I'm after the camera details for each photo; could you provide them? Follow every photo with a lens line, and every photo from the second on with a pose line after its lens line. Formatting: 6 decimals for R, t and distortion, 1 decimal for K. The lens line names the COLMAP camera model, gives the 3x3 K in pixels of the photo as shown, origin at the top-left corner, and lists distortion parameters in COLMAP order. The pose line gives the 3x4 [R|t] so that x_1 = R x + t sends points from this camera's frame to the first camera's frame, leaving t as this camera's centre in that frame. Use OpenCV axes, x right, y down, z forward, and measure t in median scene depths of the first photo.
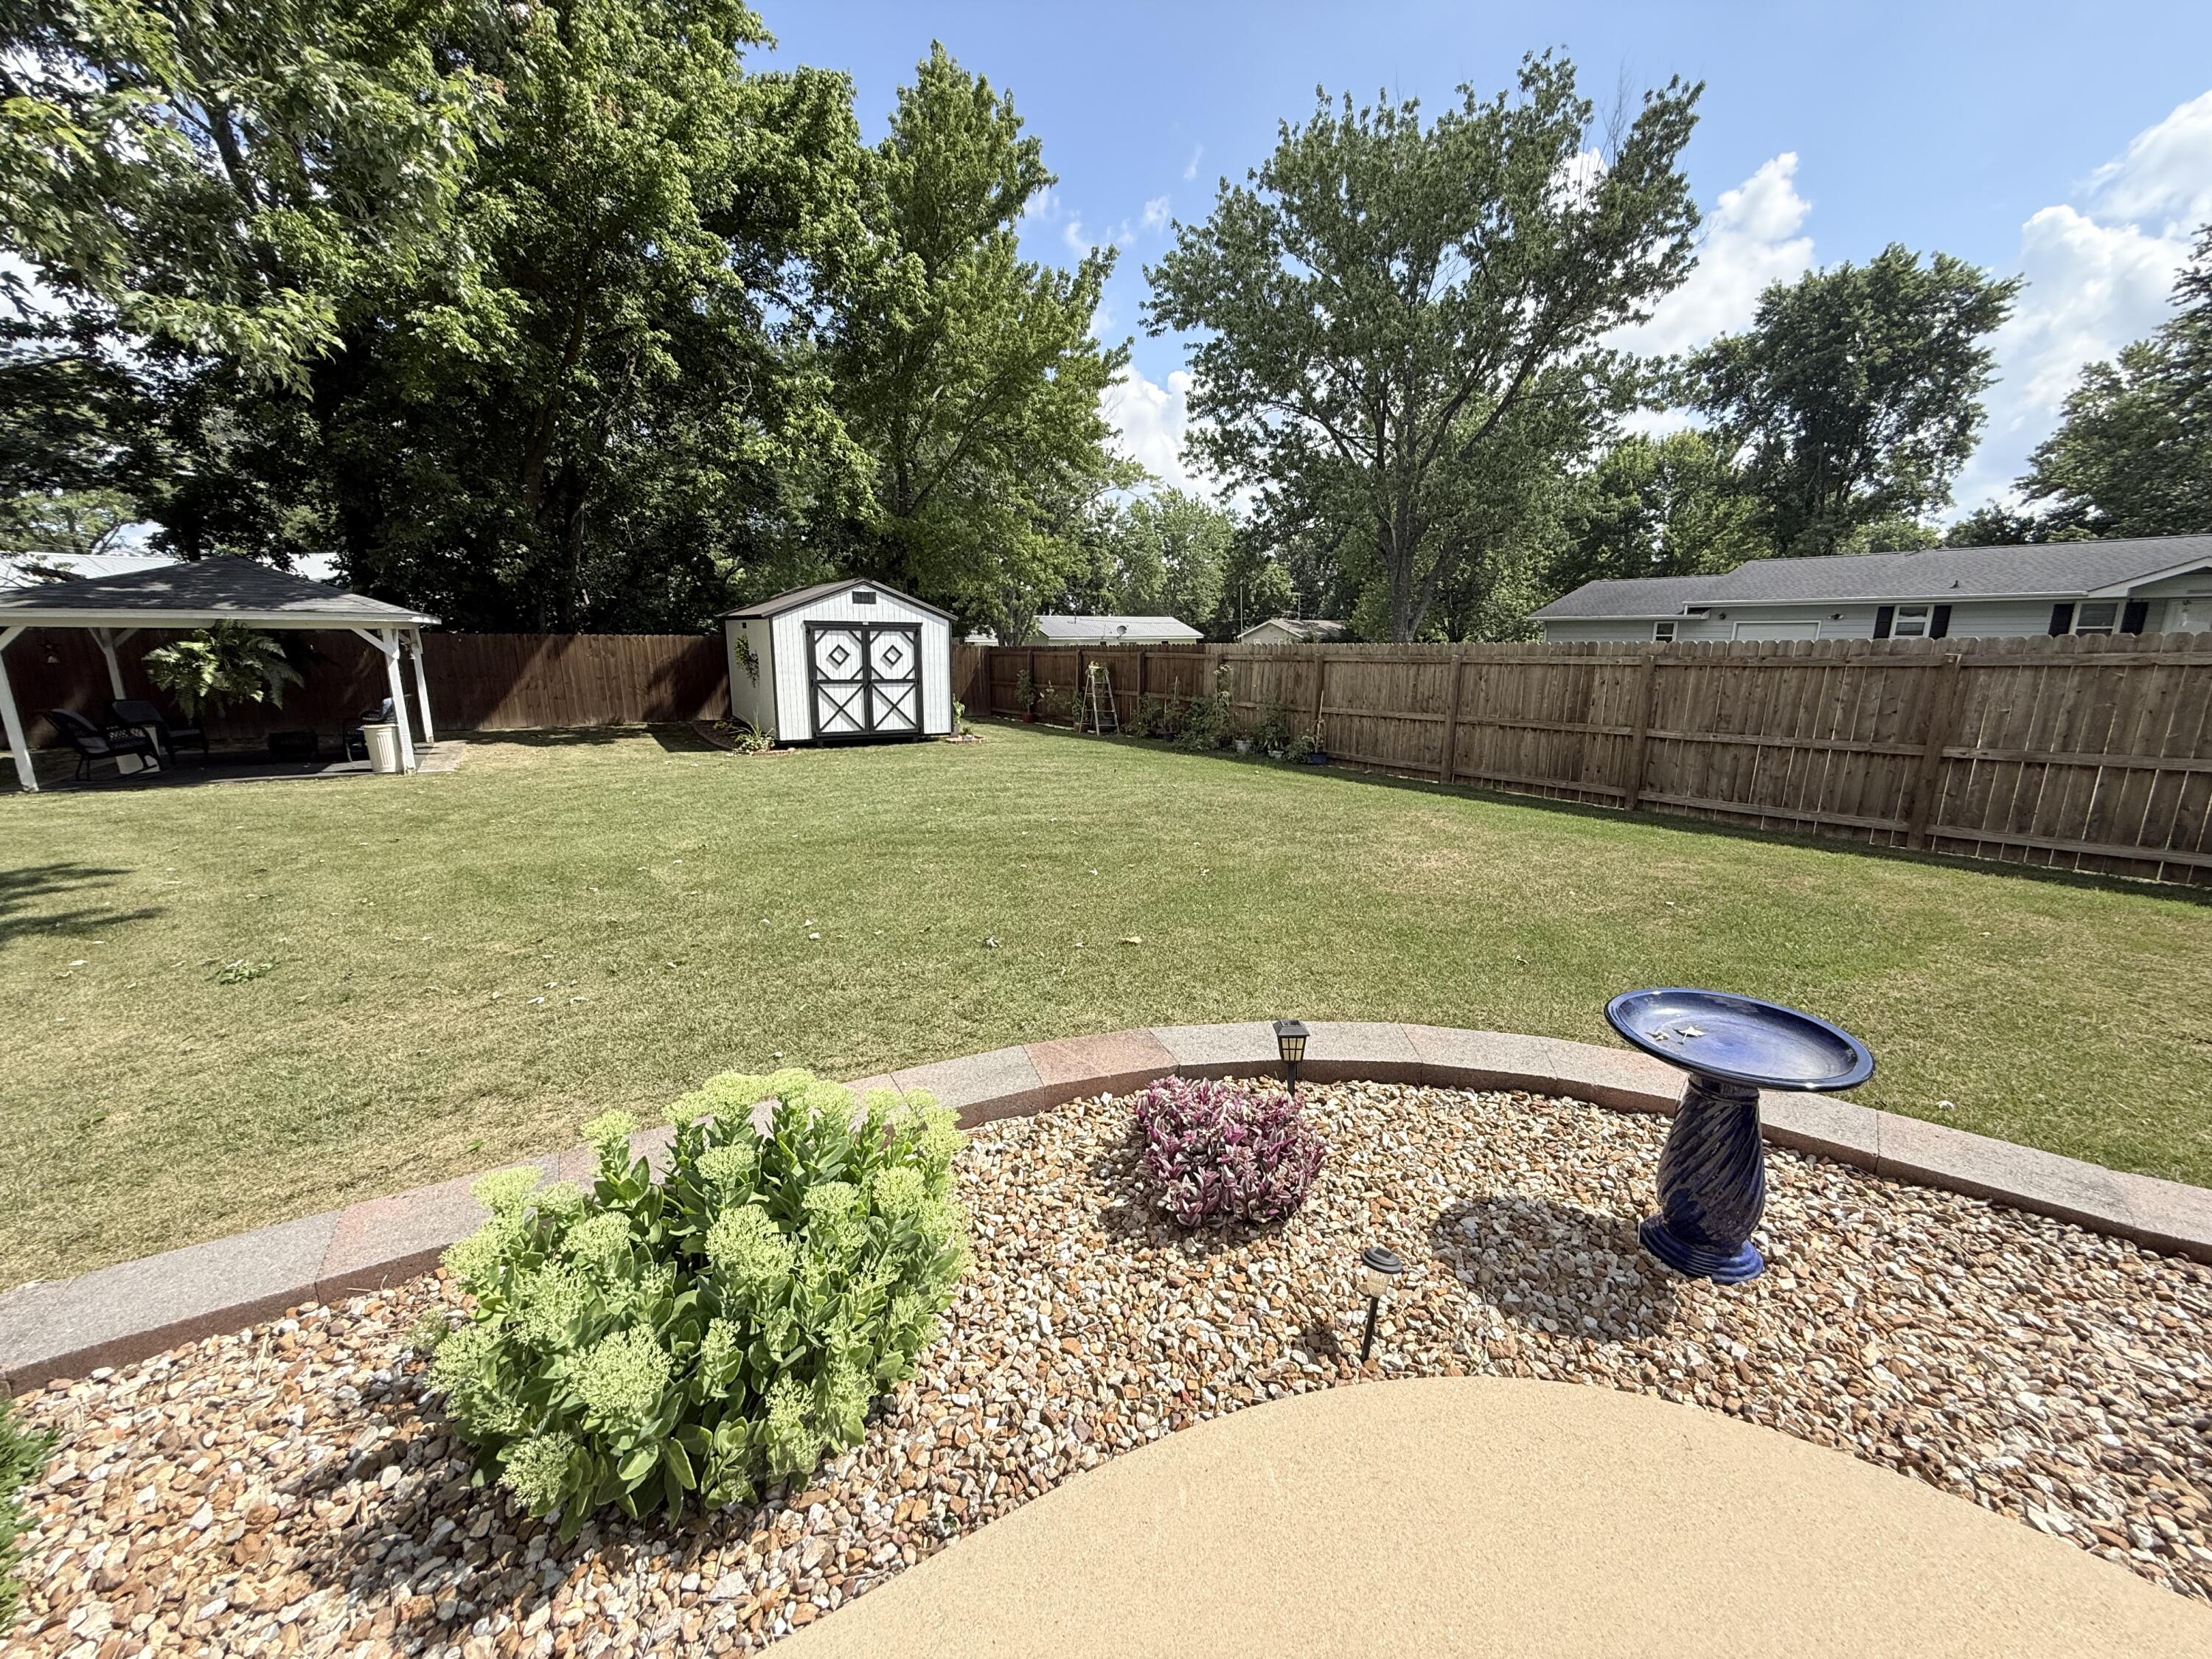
lens RADIAL K [[884.9, 0, 1103.5], [0, 884.9, 831.6], [0, 0, 1]] dist [-0.000039, 0.000284]
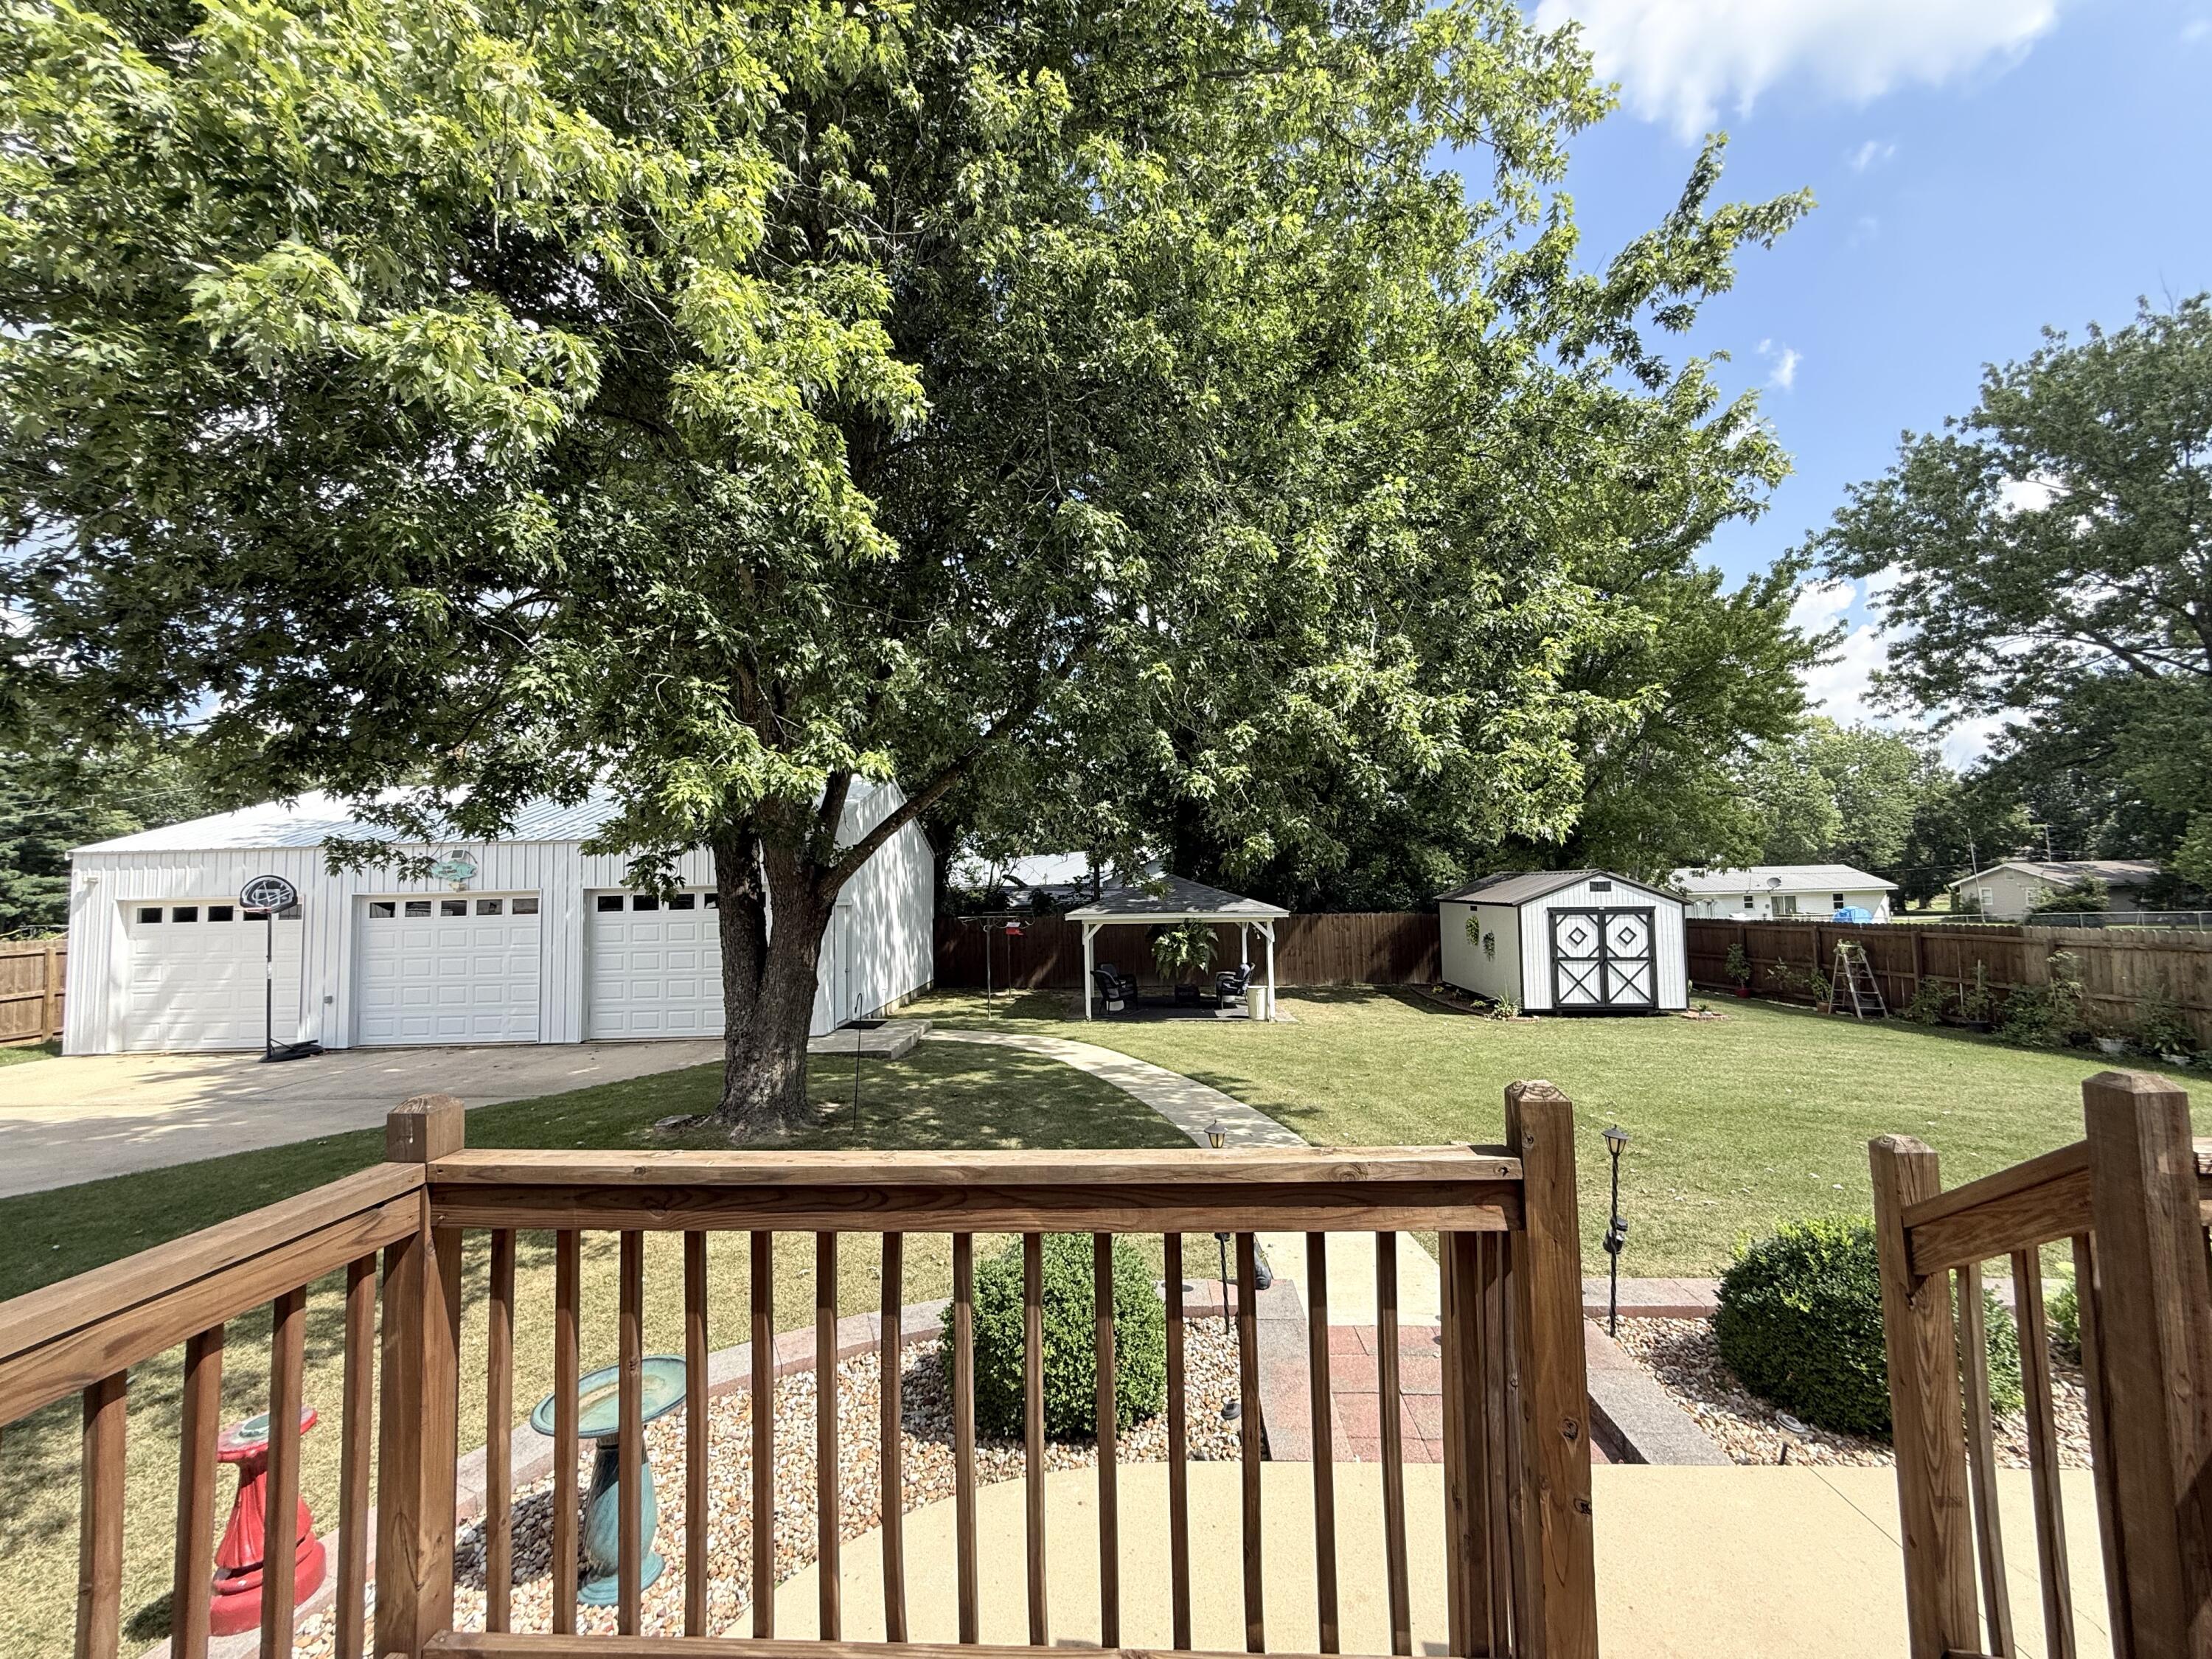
lens RADIAL K [[884.9, 0, 1104.1], [0, 884.9, 829.3], [0, 0, 1]] dist [-0.000039, 0.000284]
pose [[0.827607, -0.058119, -0.558291, -0.117206], [-0.100112, 0.963394, -0.248696, 0.010137], [0.552309, 0.261715, 0.791493, -0.207065]]
